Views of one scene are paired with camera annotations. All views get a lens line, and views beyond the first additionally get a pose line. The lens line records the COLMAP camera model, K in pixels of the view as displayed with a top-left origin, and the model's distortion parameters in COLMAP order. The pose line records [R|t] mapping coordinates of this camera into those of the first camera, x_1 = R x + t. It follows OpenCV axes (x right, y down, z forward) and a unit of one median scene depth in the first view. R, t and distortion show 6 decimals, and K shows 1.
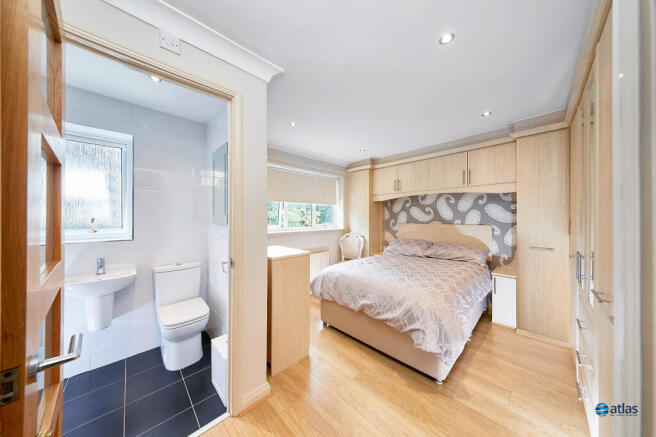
lens RADIAL K [[210.0, 0, 328.6], [0, 210.0, 216.6], [0, 0, 1]] dist [-0.002207, -0.000105]
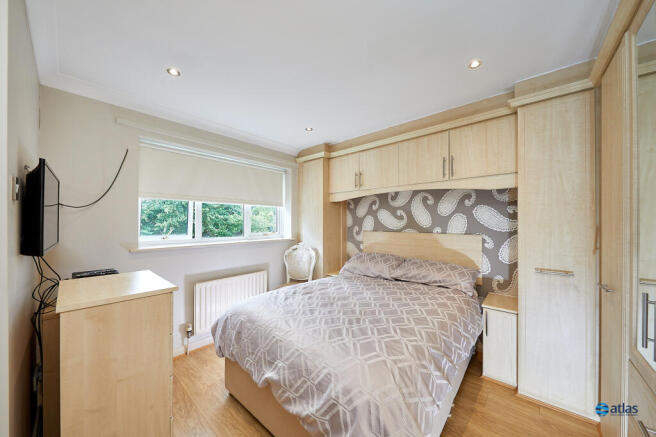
lens RADIAL K [[230.3, 0, 327.4], [0, 230.3, 220.7], [0, 0, 1]] dist [0.003150, 0.000181]
pose [[0.997176, 0.002057, 0.075068, 0.197871], [-0.001812, 0.999993, -0.003336, -0.004242], [-0.075074, 0.003191, 0.997173, 0.261446]]
